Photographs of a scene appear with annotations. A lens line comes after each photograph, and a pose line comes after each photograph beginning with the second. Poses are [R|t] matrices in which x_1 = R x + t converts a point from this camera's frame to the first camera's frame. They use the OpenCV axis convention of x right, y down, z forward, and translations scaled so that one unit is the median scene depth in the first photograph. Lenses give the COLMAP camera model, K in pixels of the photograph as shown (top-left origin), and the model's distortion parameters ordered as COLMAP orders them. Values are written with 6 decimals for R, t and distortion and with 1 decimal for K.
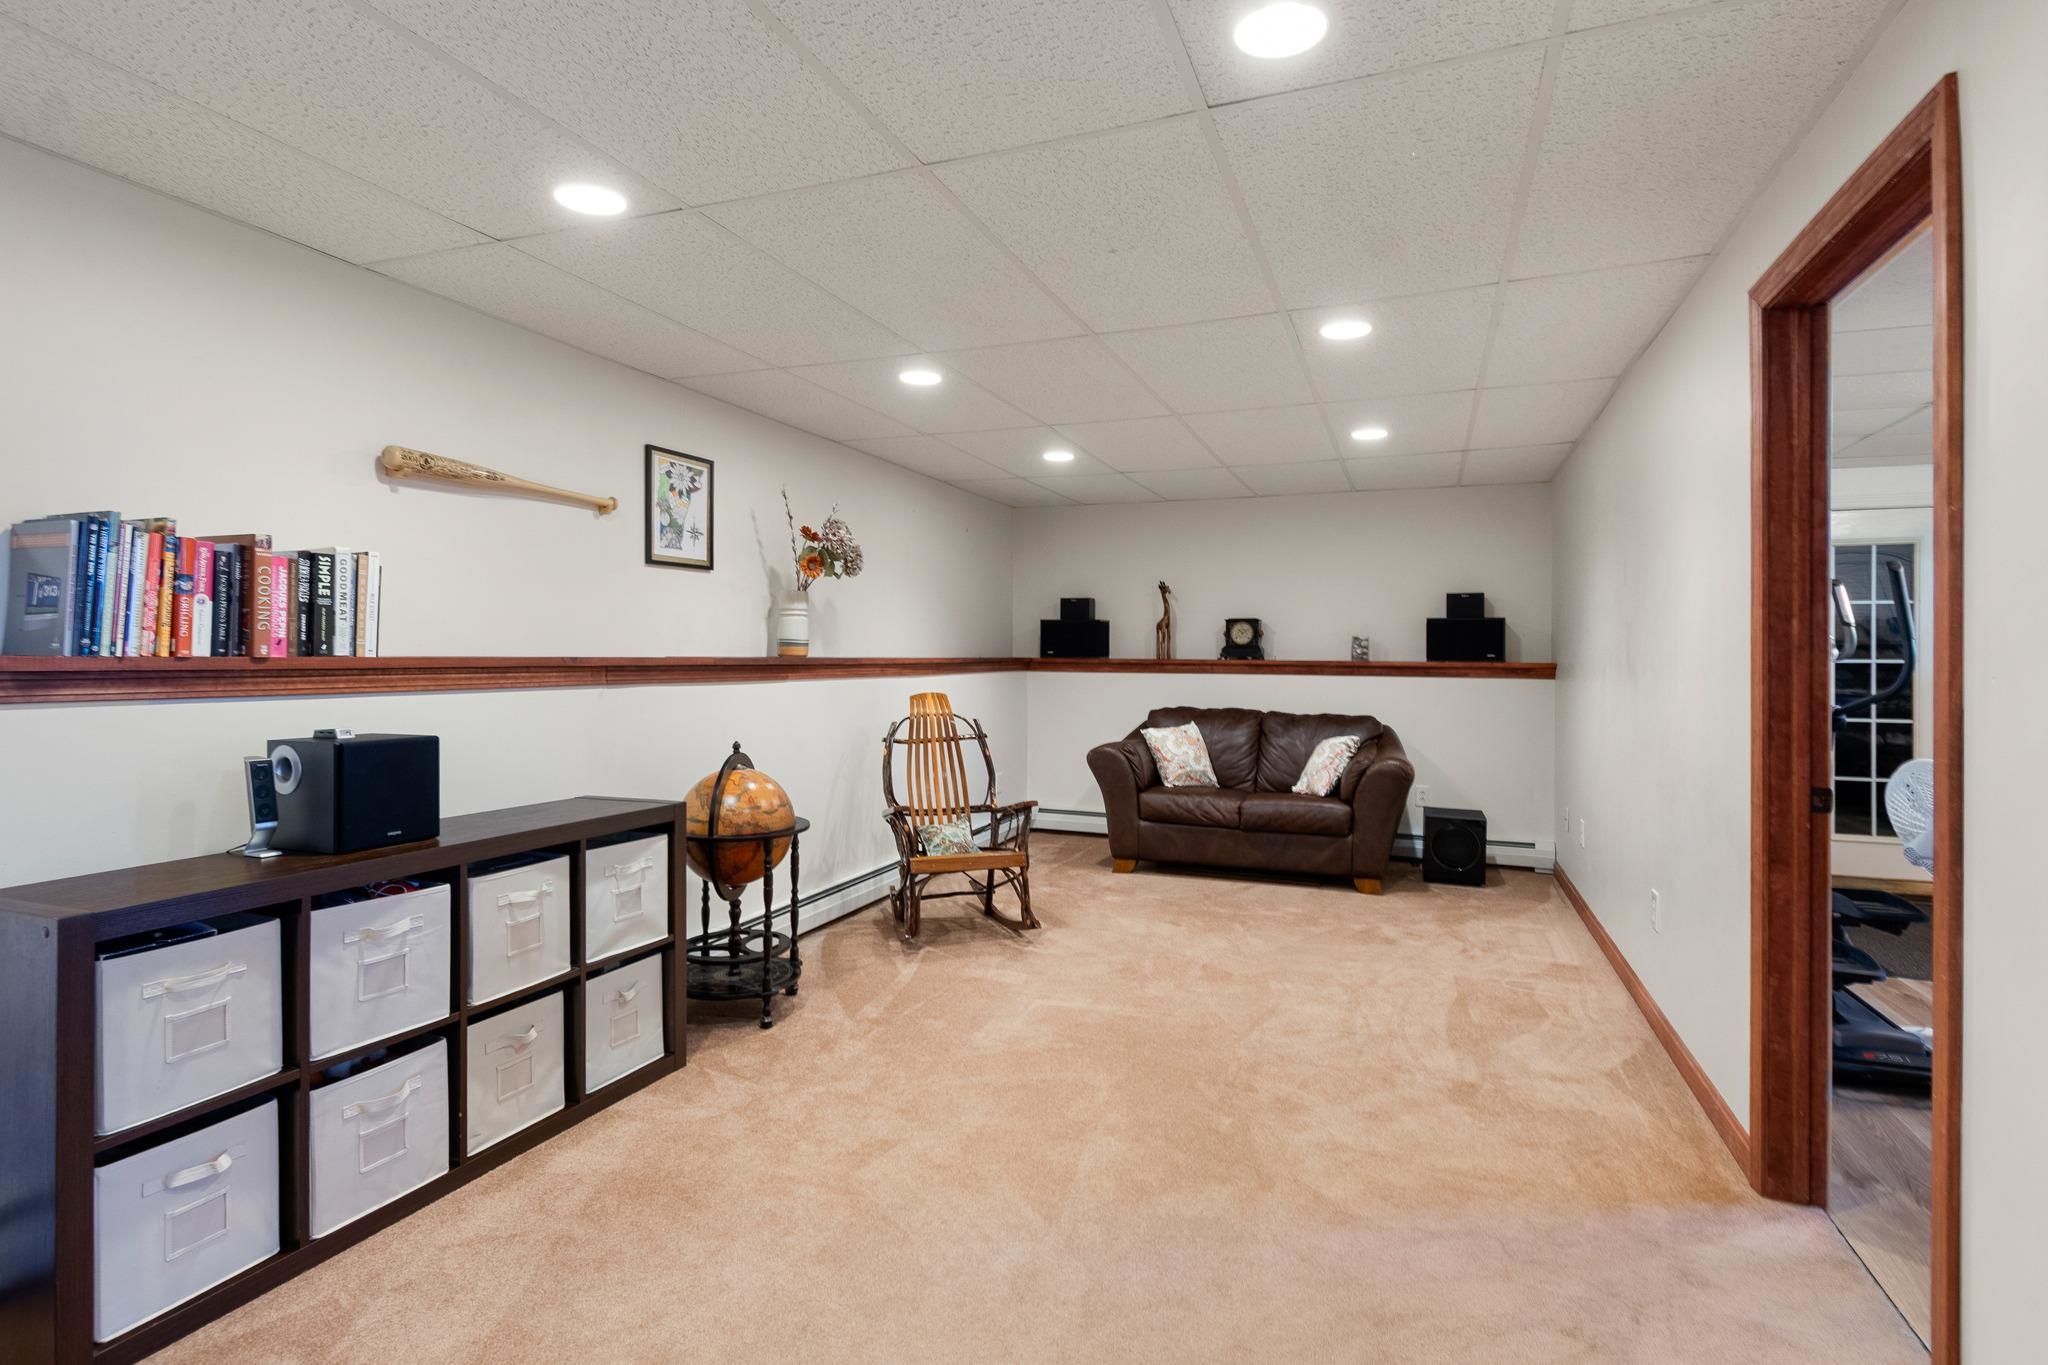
lens RADIAL K [[1018.3, 0, 1030.4], [0, 1018.3, 665.7], [0, 0, 1]] dist [-0.000422, 0.000082]
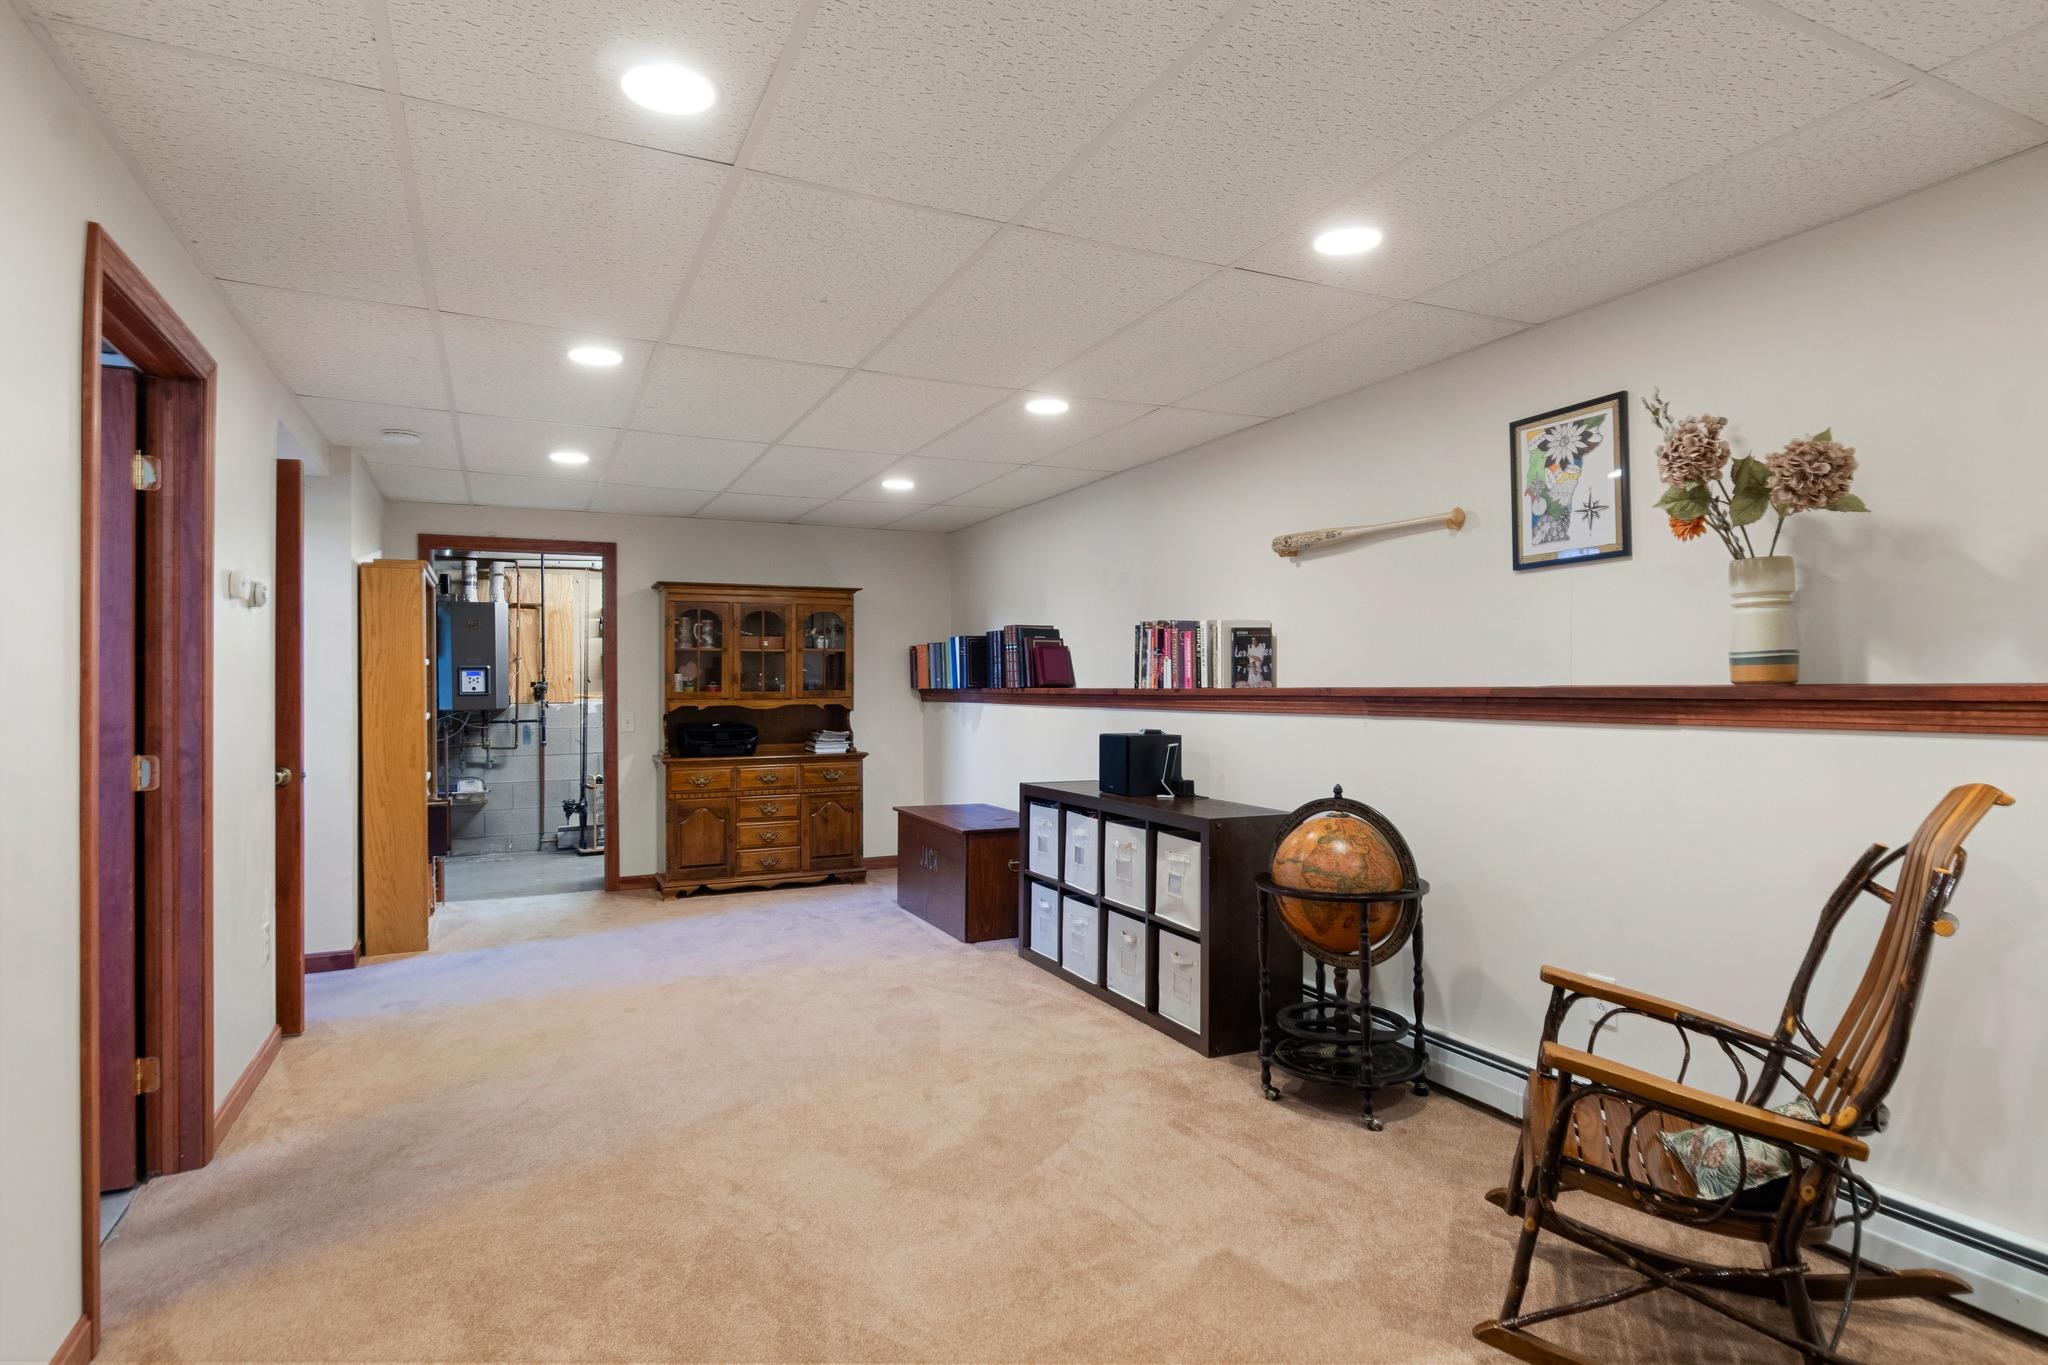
lens RADIAL K [[1081.8, 0, 1030.9], [0, 1081.8, 684.5], [0, 0, 1]] dist [0.004440, 0.000318]
pose [[-0.682777, -0.002278, -0.730623, 0.510768], [-0.003236, 0.999995, -0.000093, -0.008998], [0.730620, 0.002301, -0.682781, 1.306695]]
